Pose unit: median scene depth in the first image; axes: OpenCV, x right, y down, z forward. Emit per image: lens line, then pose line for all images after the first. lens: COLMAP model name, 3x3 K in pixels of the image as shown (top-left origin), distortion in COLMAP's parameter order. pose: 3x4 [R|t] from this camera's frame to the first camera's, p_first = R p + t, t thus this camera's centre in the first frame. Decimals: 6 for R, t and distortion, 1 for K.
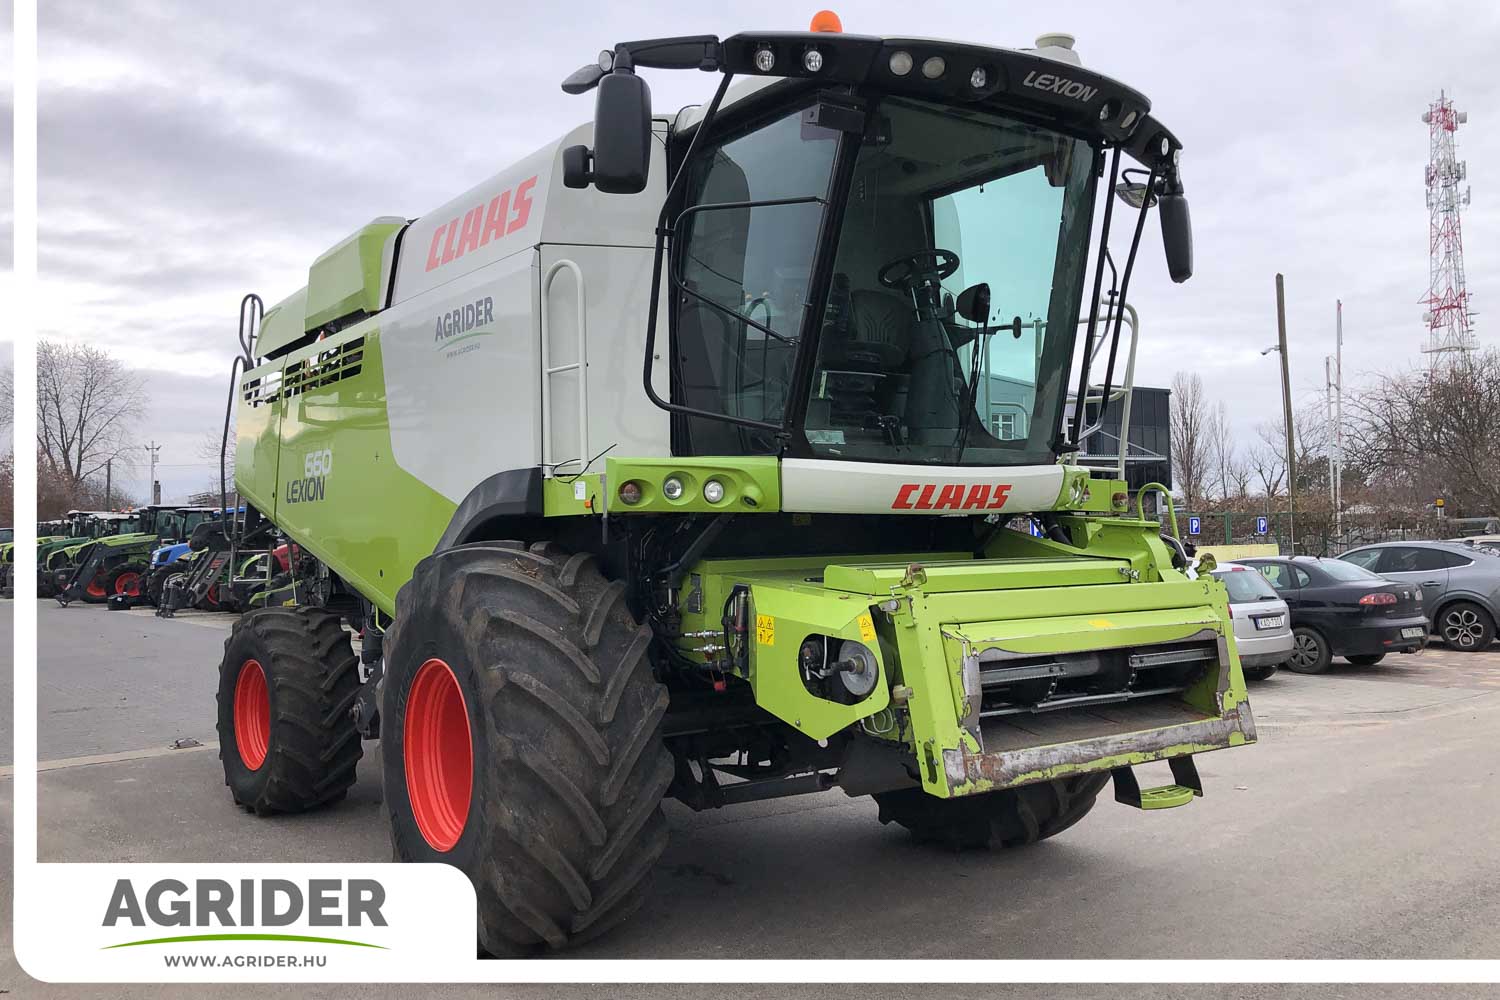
lens RADIAL K [[1128.7, 0, 750.0], [0, 1128.7, 500.0], [0, 0, 1]] dist [0.107964, -0.002419]
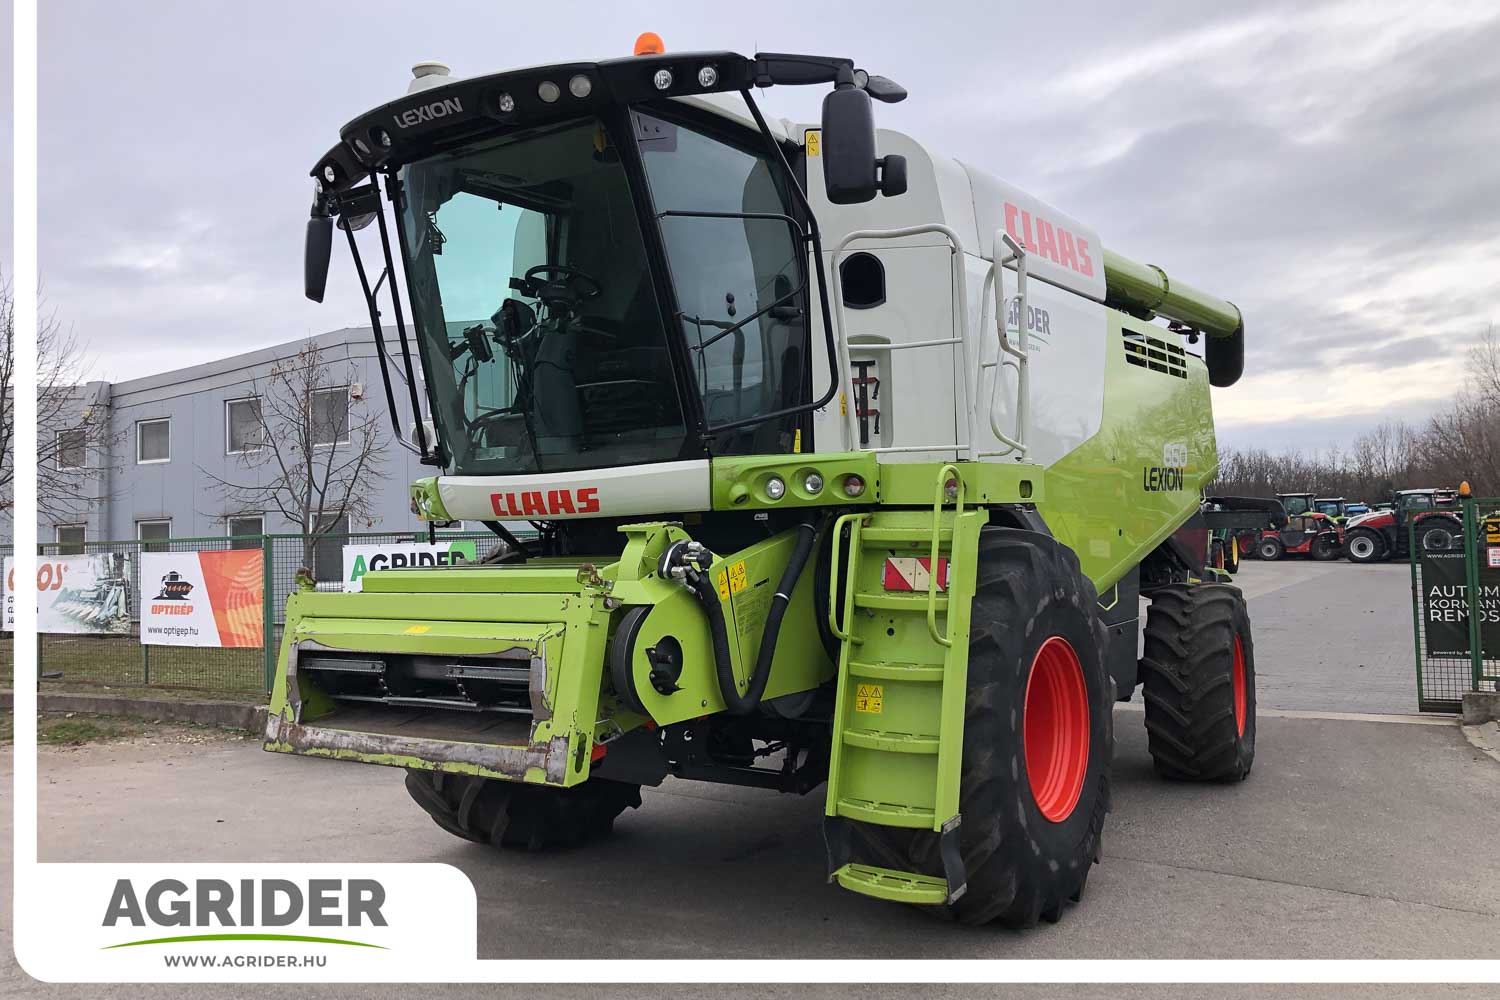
lens RADIAL K [[1098.5, 0, 750.0], [0, 1098.5, 500.0], [0, 0, 1]] dist [0.005791, 0.001711]
pose [[0.431684, -0.024560, -0.901691, 1.285245], [0.041039, 0.999129, -0.007567, 0.011875], [0.901091, -0.033738, 0.432316, 0.818229]]
